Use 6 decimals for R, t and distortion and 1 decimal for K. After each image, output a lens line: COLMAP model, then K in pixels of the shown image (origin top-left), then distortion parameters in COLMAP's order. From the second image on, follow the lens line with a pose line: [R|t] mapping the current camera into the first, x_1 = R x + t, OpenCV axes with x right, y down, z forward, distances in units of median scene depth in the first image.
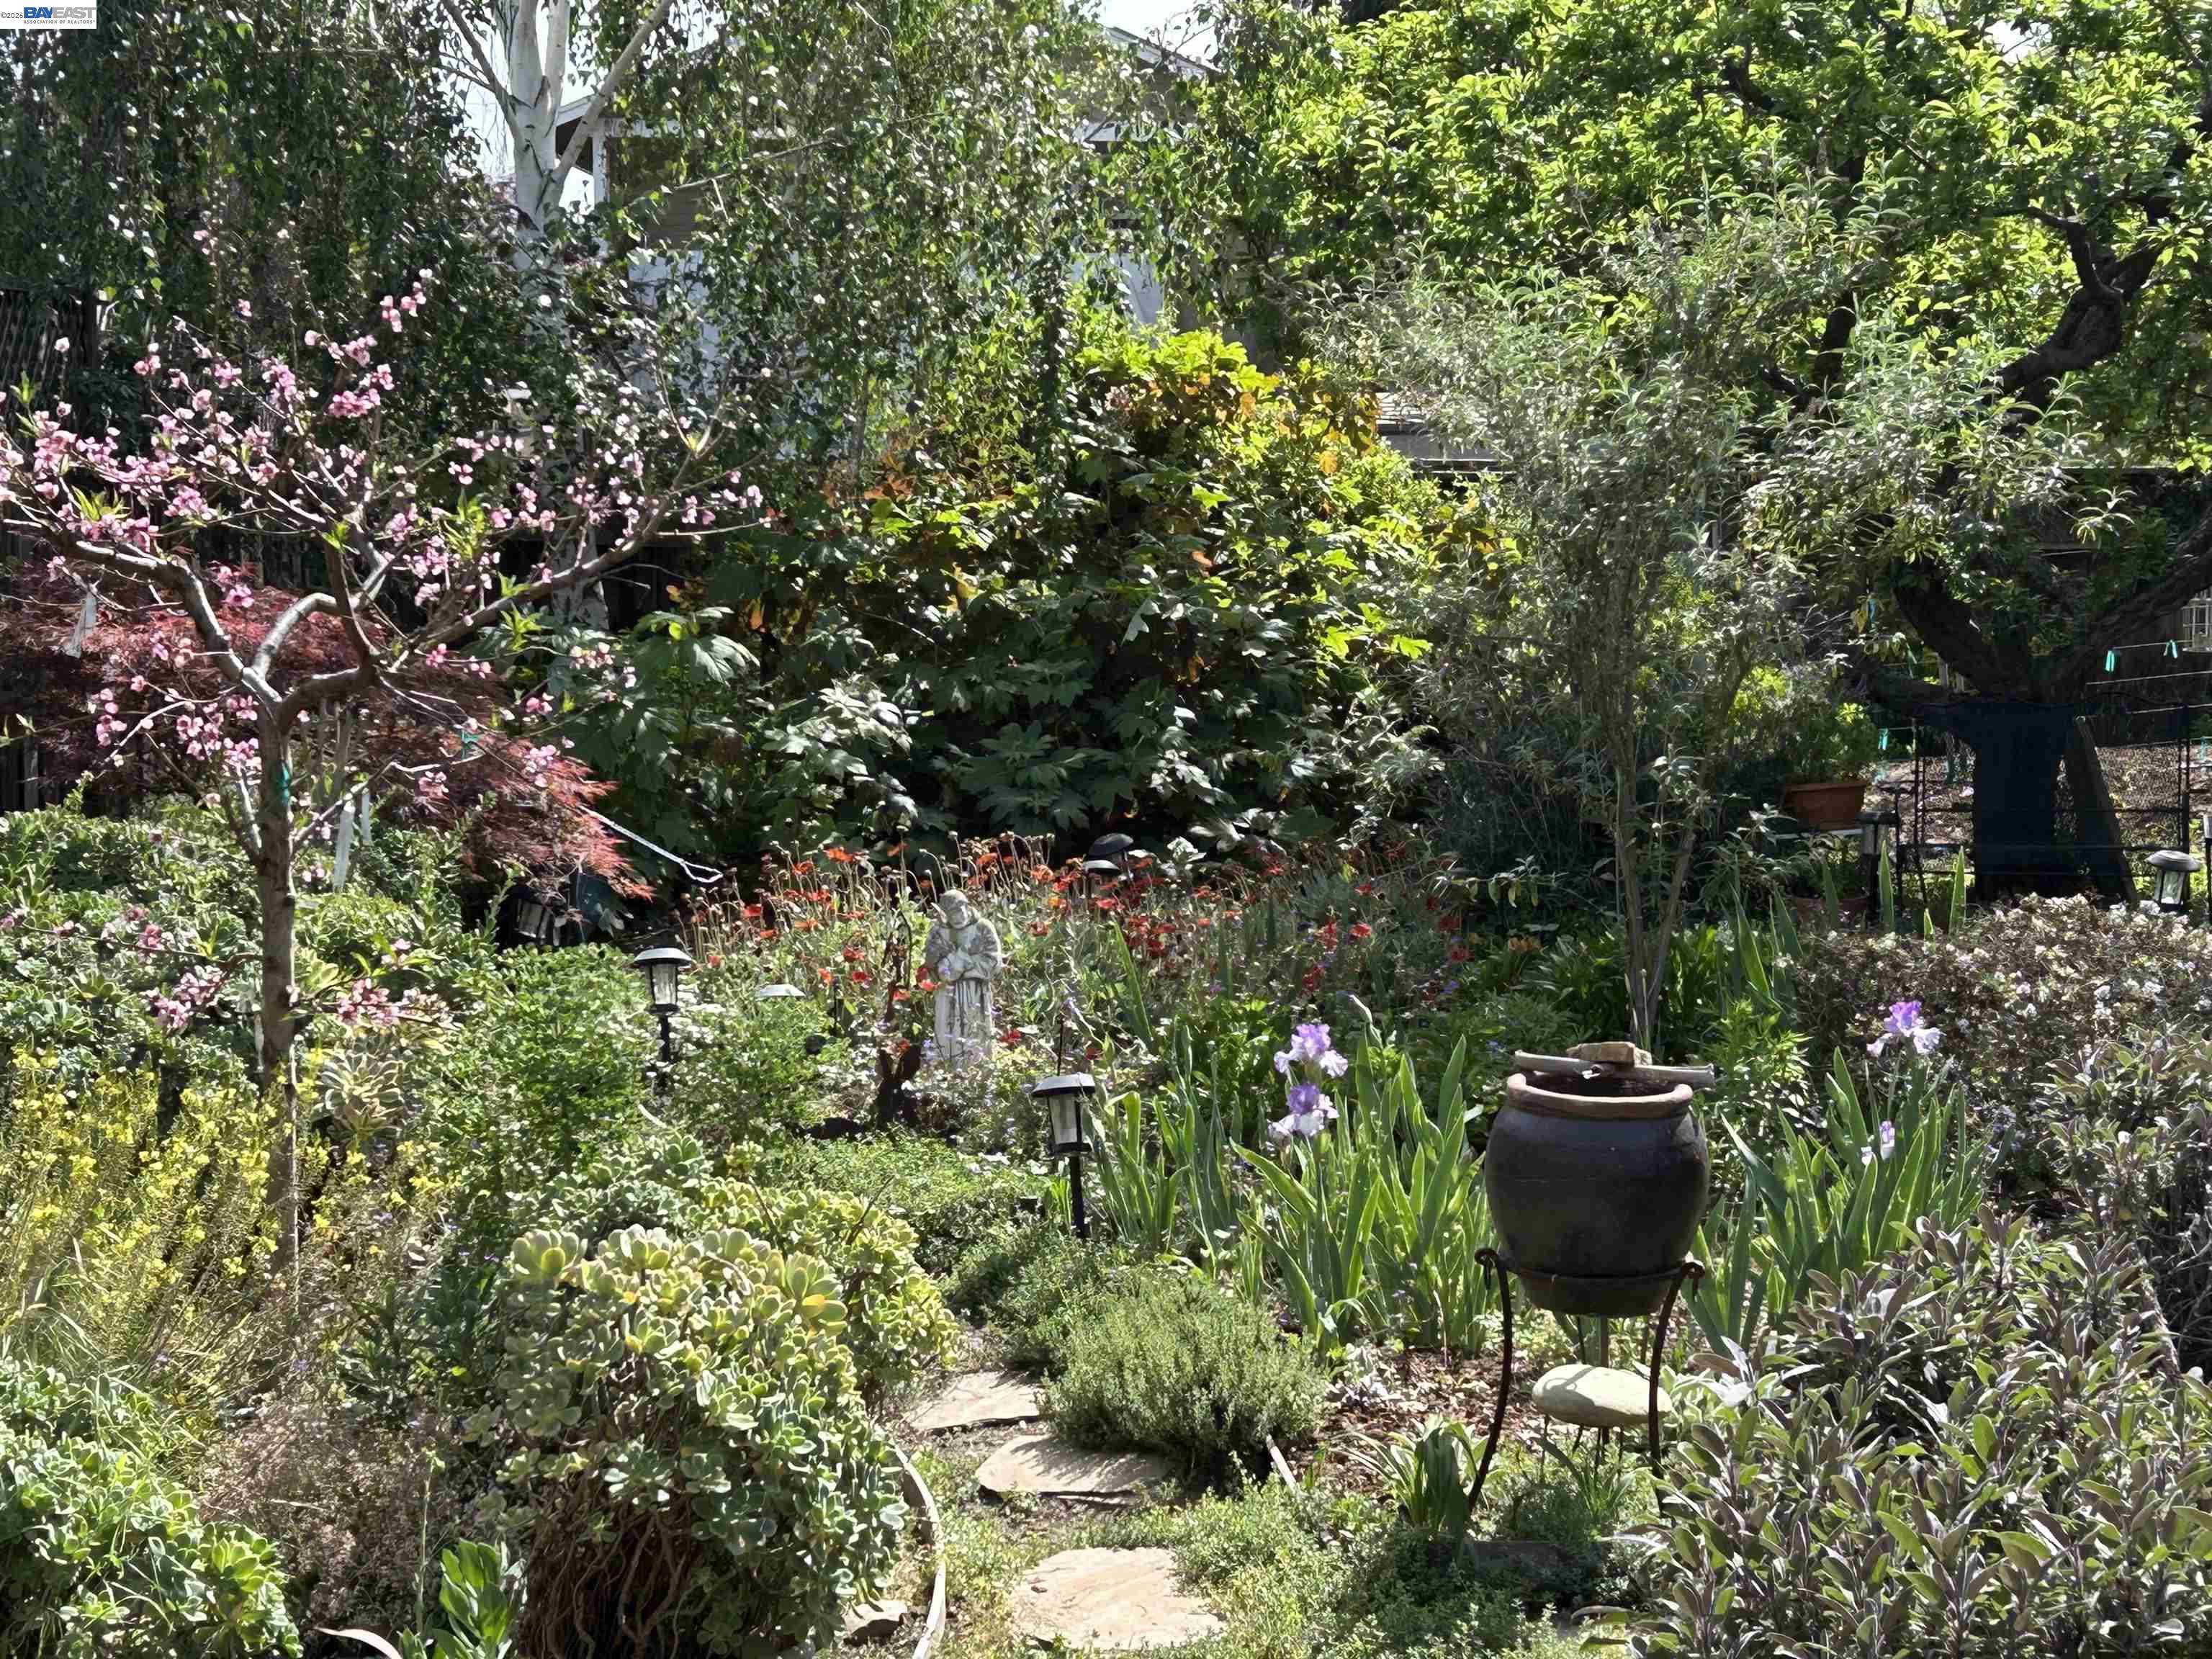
lens RADIAL K [[3904.1, 0, 1106.0], [0, 3904.1, 829.5], [0, 0, 1]] dist [0.165852, 0.197932]
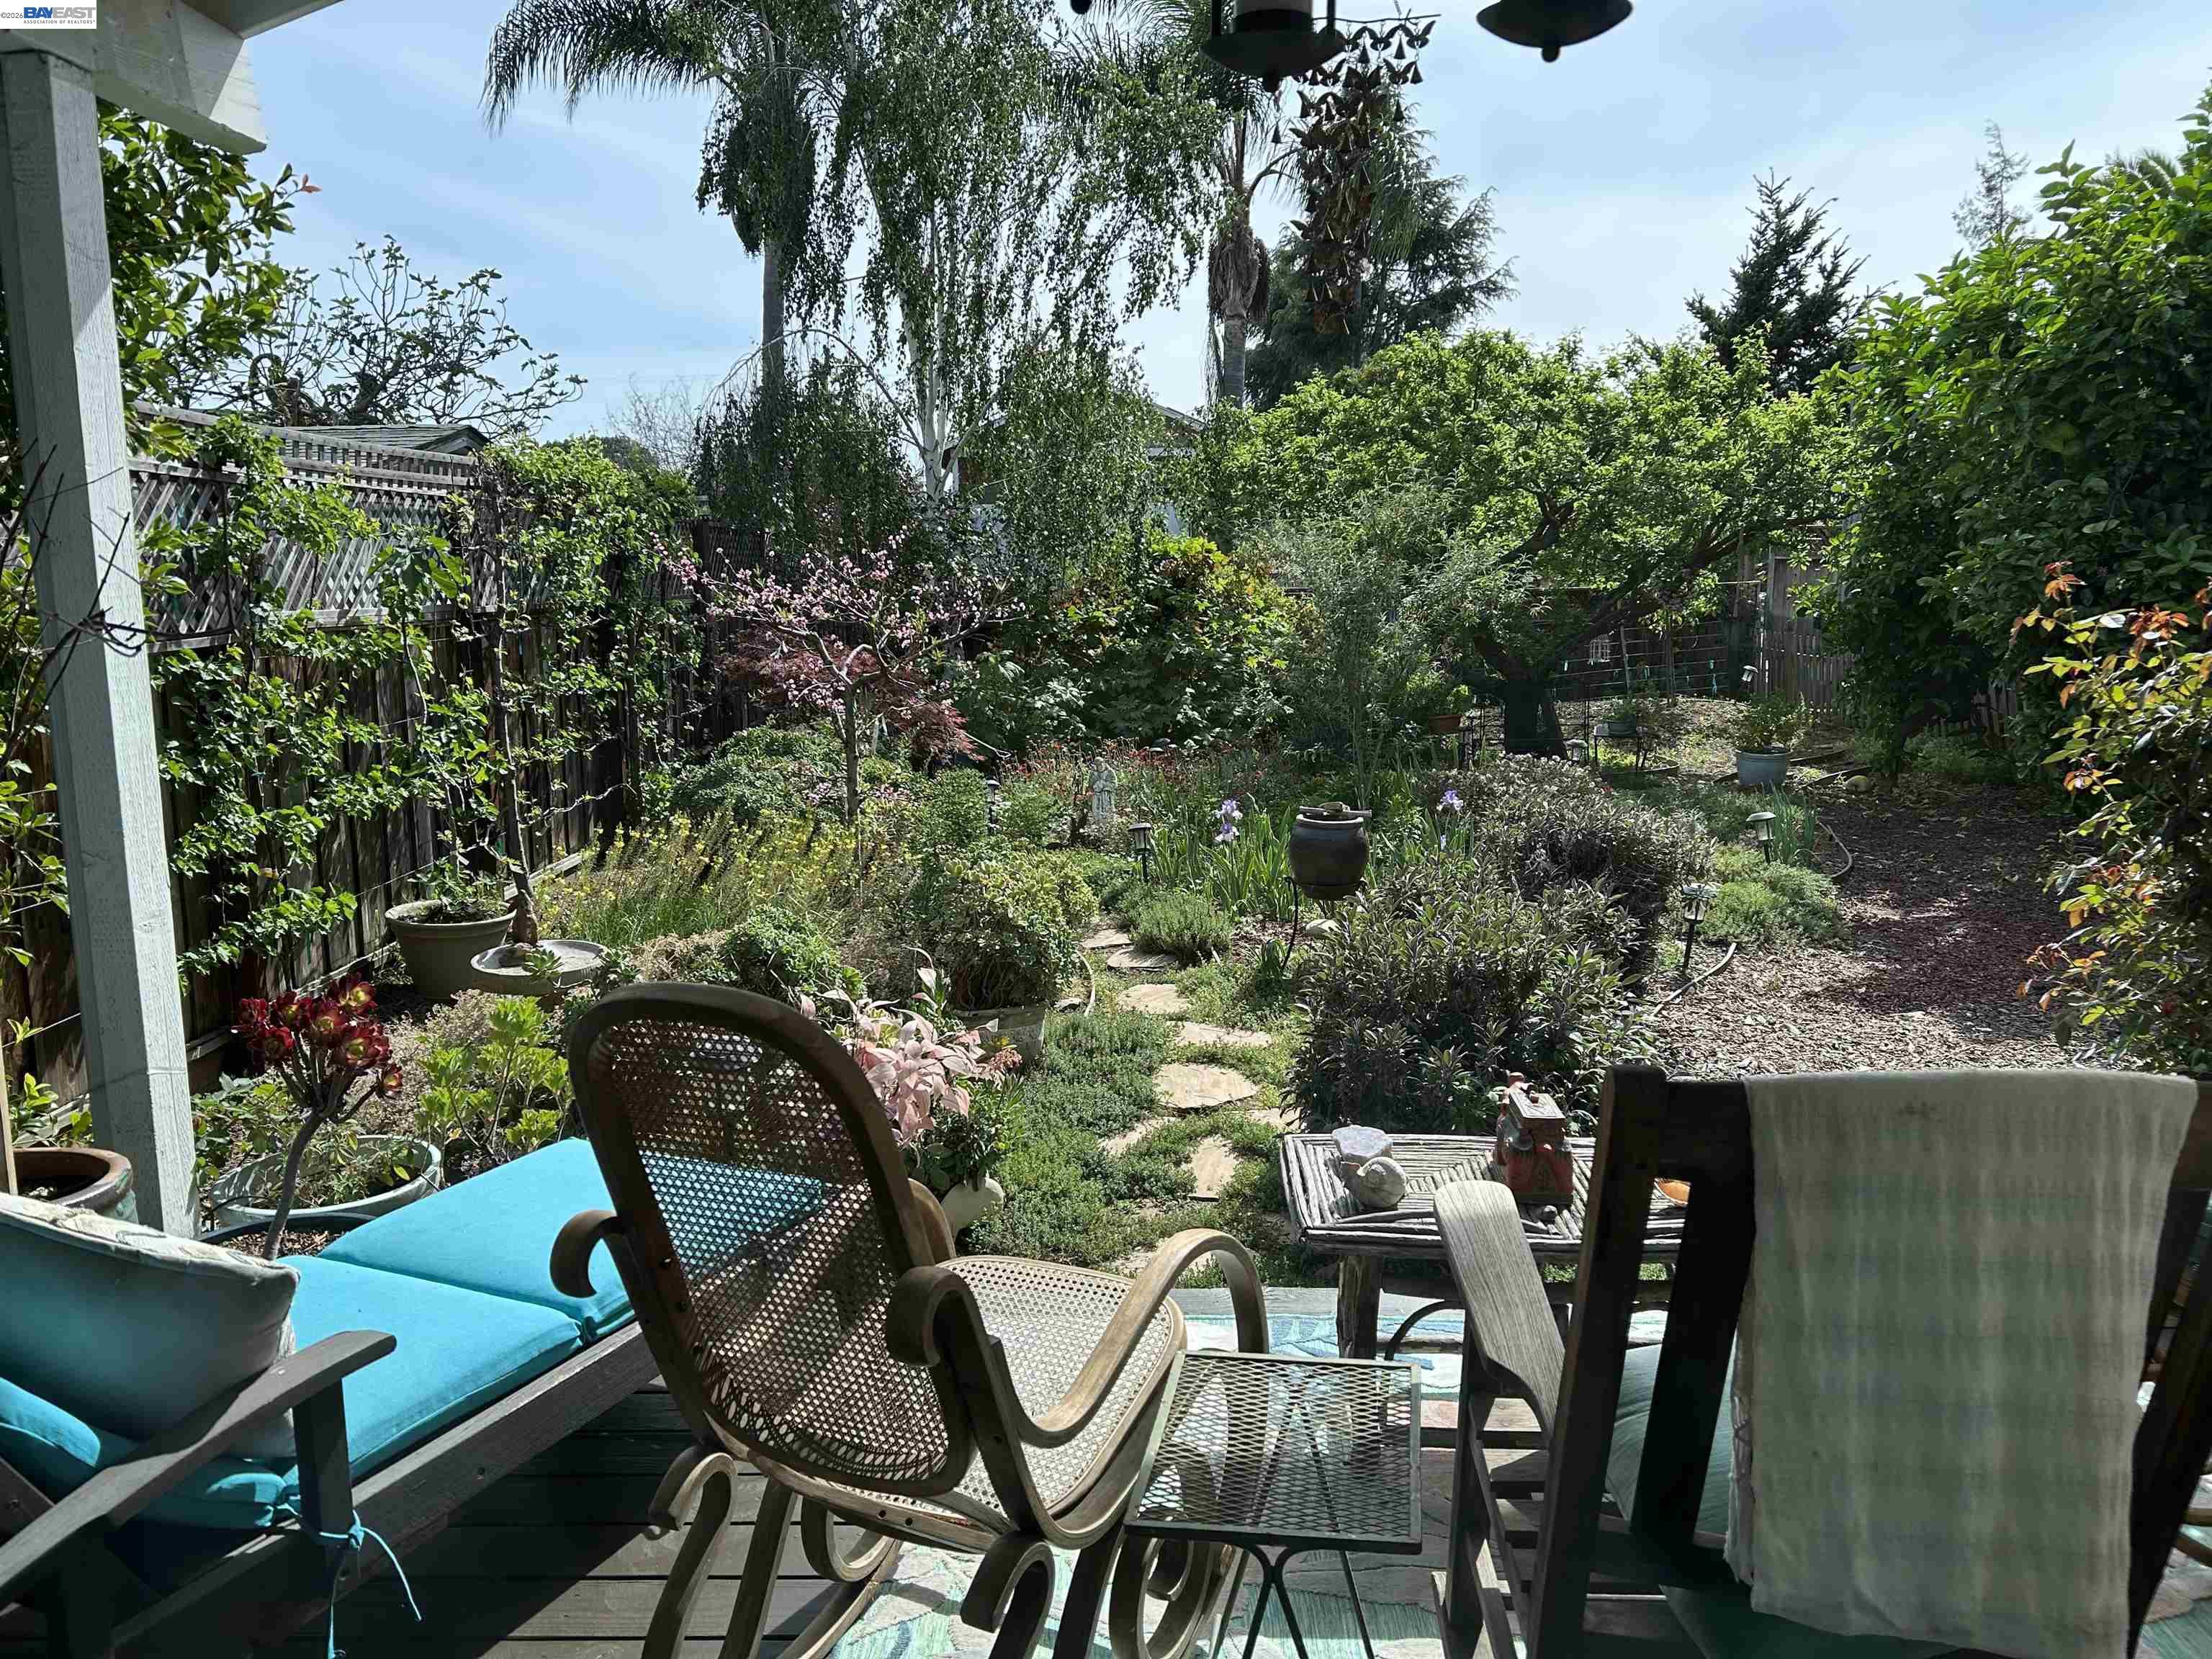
lens RADIAL K [[1696.6, 0, 1106.0], [0, 1696.6, 829.5], [0, 0, 1]] dist [0.177888, -0.001126]
pose [[0.999209, -0.005064, -0.039440, 0.010333], [0.006885, 0.998909, 0.046188, 0.011401], [0.039164, -0.046423, 0.998154, -0.139276]]
